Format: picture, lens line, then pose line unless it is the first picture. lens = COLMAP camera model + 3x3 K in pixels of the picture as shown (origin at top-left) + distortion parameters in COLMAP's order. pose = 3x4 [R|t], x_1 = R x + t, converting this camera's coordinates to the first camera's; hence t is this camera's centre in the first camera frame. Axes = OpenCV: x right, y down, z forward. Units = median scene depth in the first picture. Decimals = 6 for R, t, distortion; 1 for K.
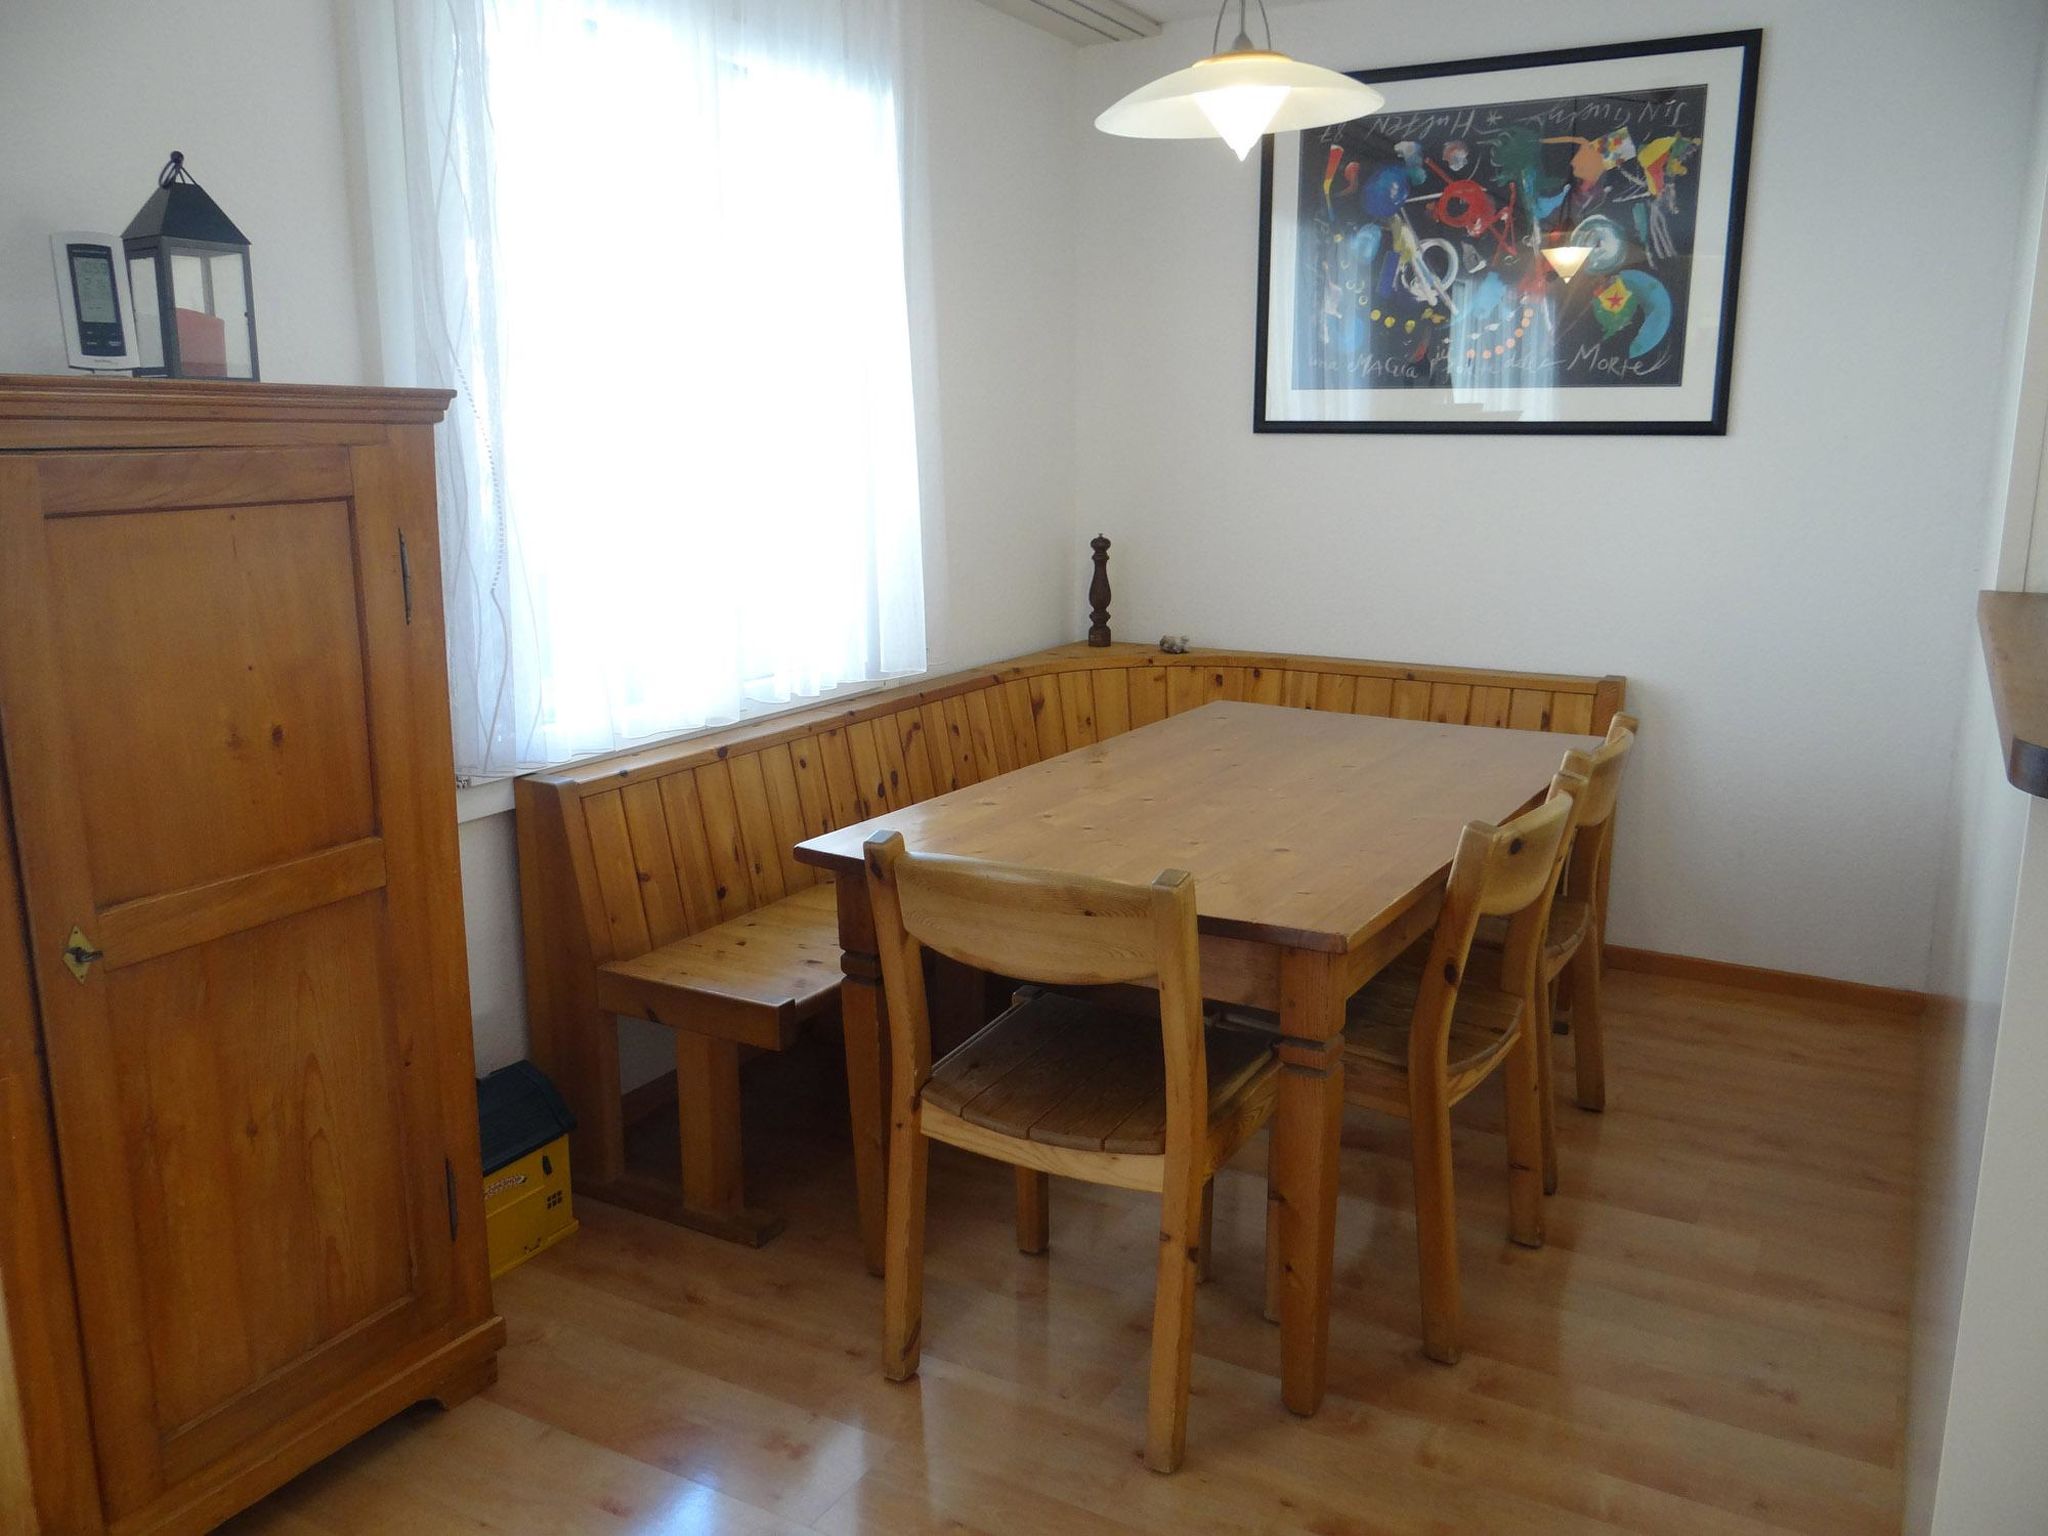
lens RADIAL K [[1623.0, 0, 1021.4], [0, 1623.0, 762.6], [0, 0, 1]] dist [0.002213, 0.002827]
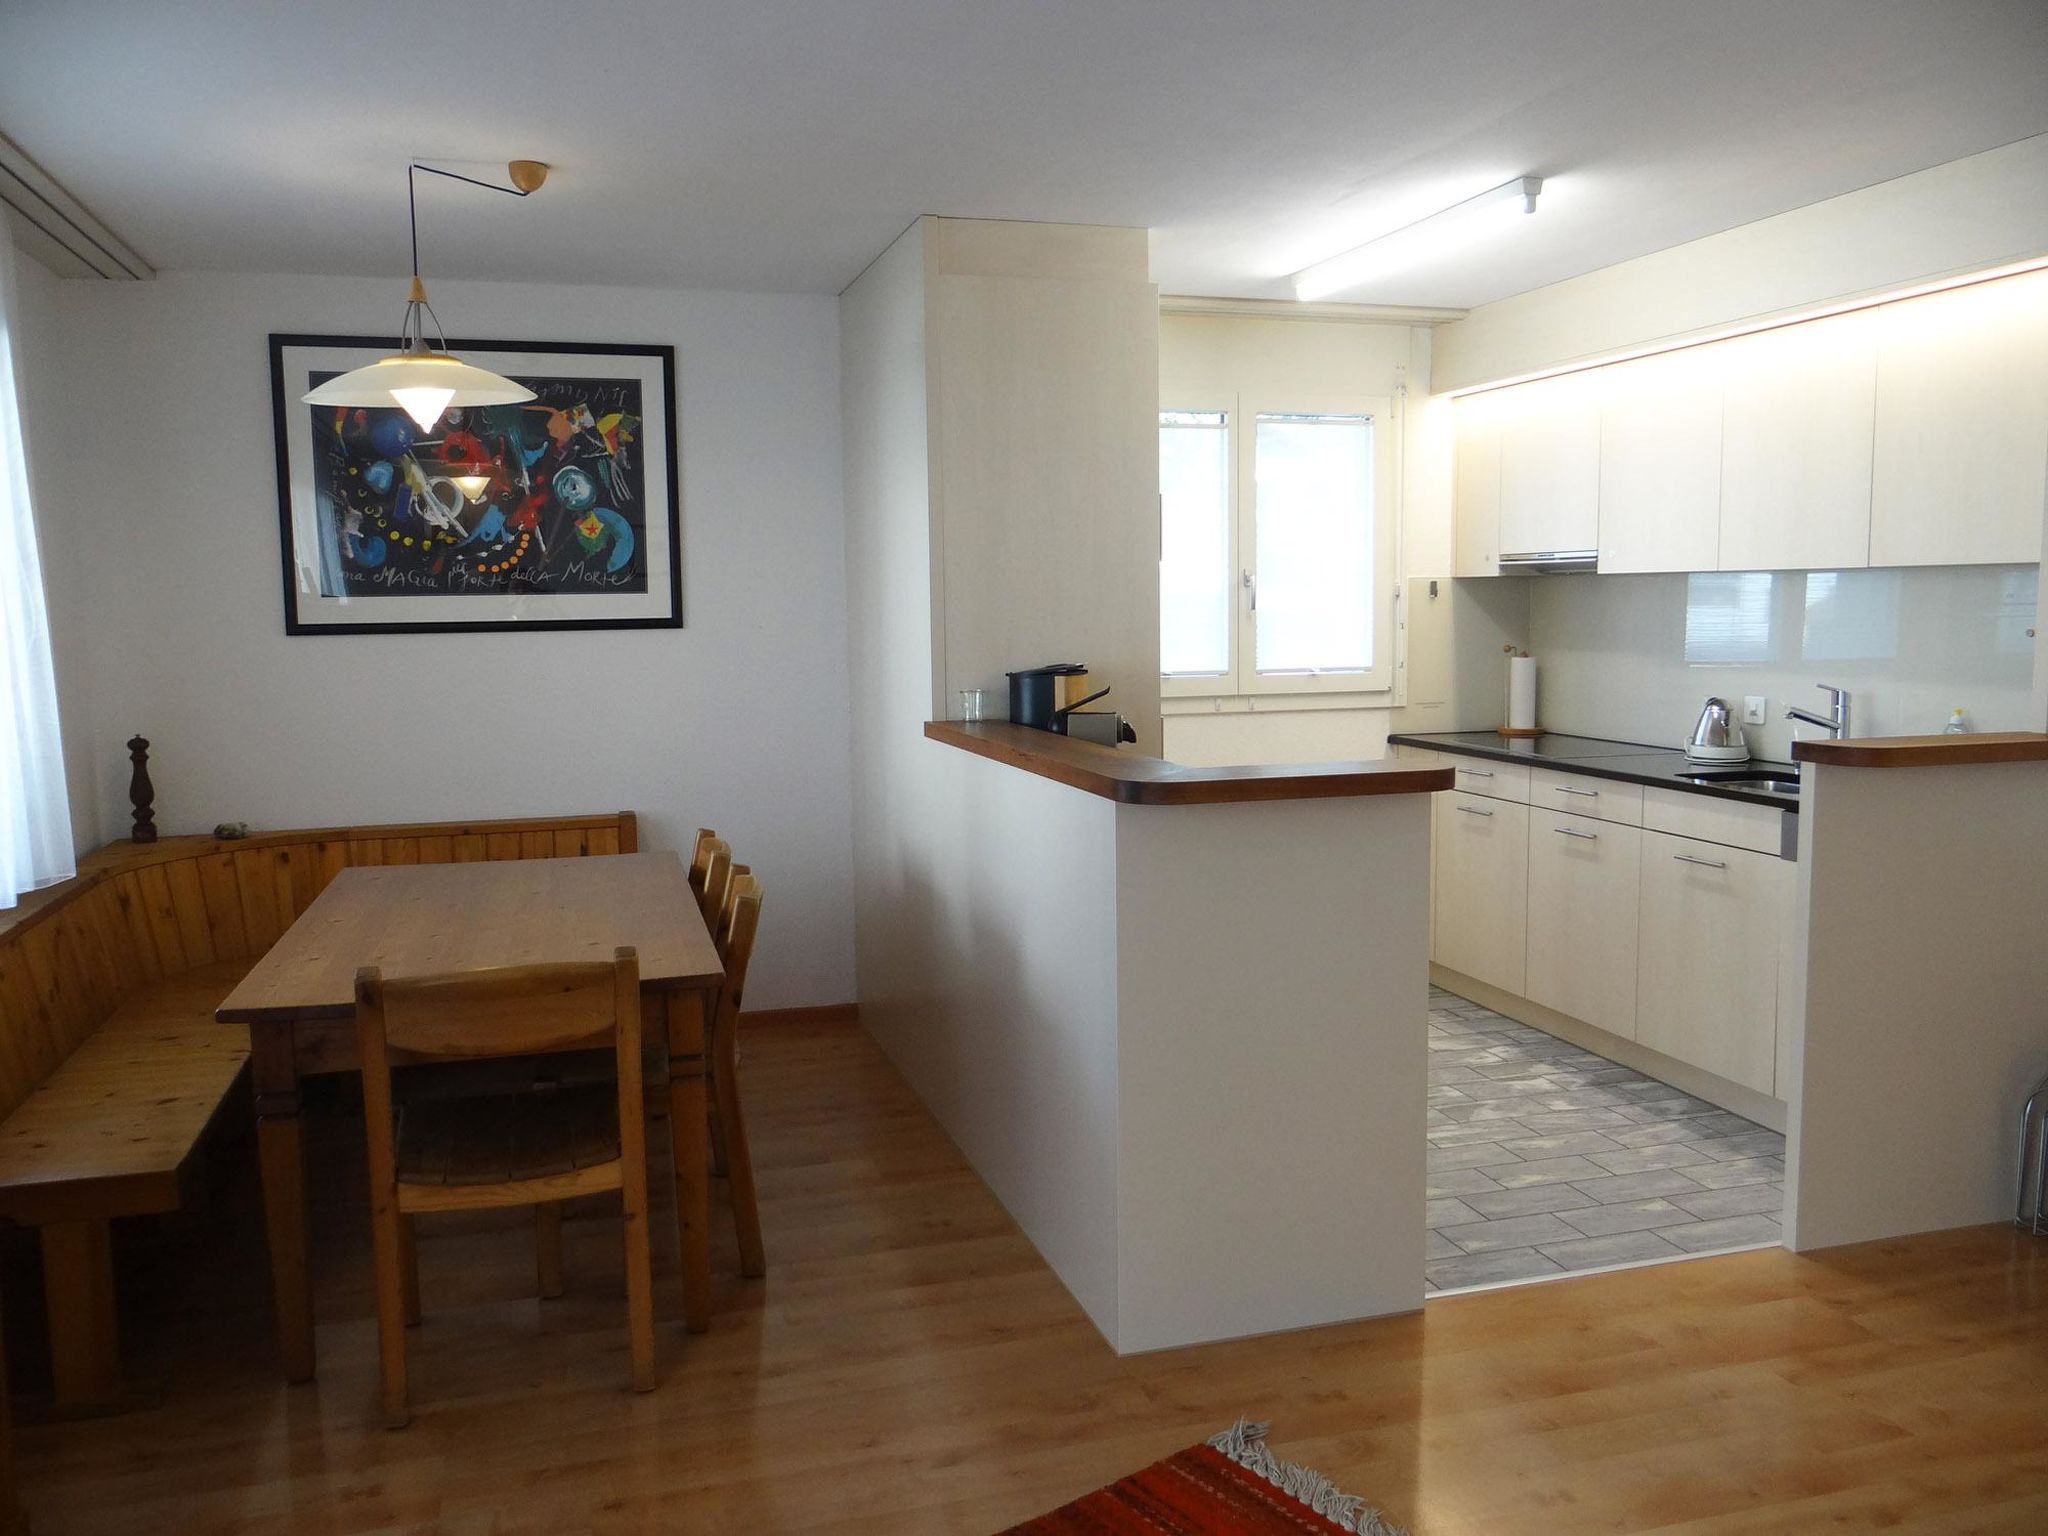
lens RADIAL K [[1623.0, 0, 1021.4], [0, 1623.0, 762.6], [0, 0, 1]] dist [0.002213, 0.002827]
pose [[0.697505, -0.086265, 0.711368, -0.346413], [0.161069, 0.986198, -0.038337, 0.009156], [-0.698243, 0.141319, 0.701773, -0.143846]]
